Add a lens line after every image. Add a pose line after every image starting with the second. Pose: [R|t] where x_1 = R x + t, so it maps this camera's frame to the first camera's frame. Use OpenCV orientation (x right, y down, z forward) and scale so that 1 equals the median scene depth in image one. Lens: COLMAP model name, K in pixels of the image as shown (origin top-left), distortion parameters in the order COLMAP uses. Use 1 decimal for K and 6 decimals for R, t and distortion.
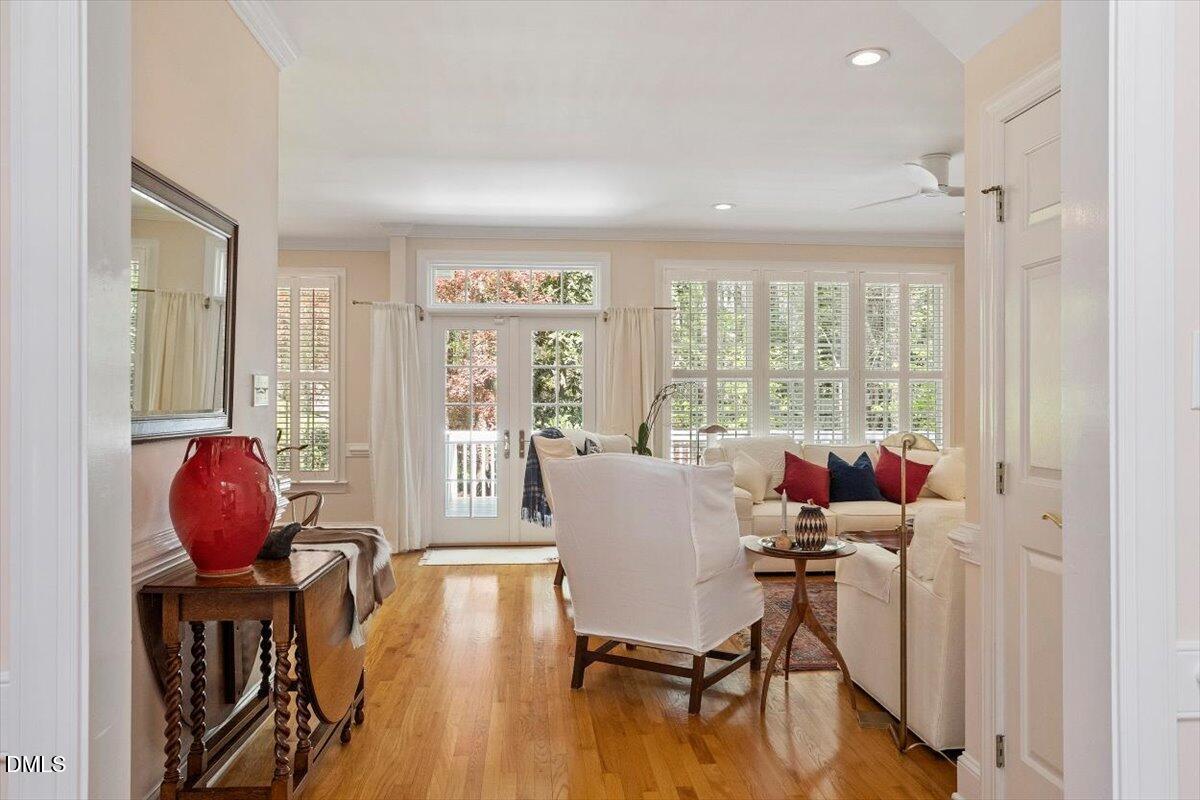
lens RADIAL K [[685.8, 0, 588.9], [0, 685.8, 402.1], [0, 0, 1]] dist [-0.075518, 0.065594]
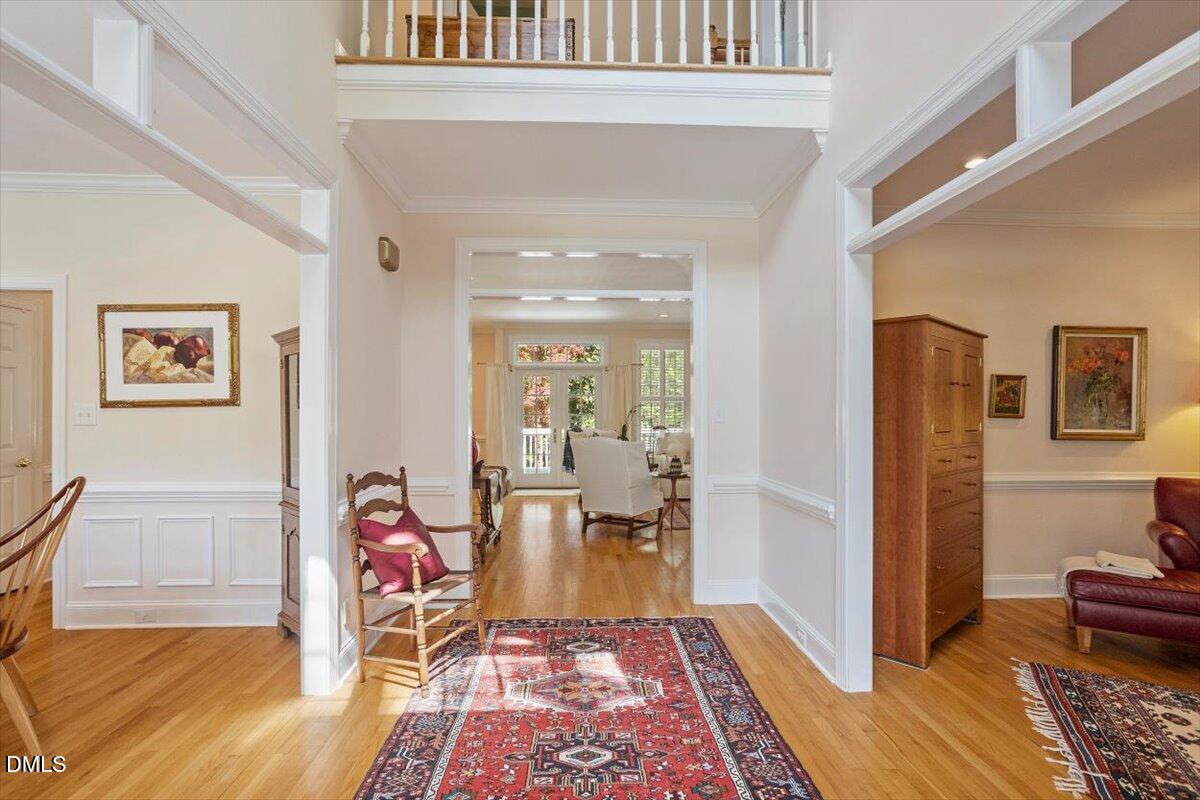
lens RADIAL K [[579.1, 0, 602.2], [0, 579.1, 389.2], [0, 0, 1]] dist [-0.002651, 0.000284]
pose [[0.999418, -0.000333, -0.034096, 0.072977], [-0.000557, 0.999659, -0.026090, -0.027357], [0.034094, 0.026094, 0.999078, -0.671238]]
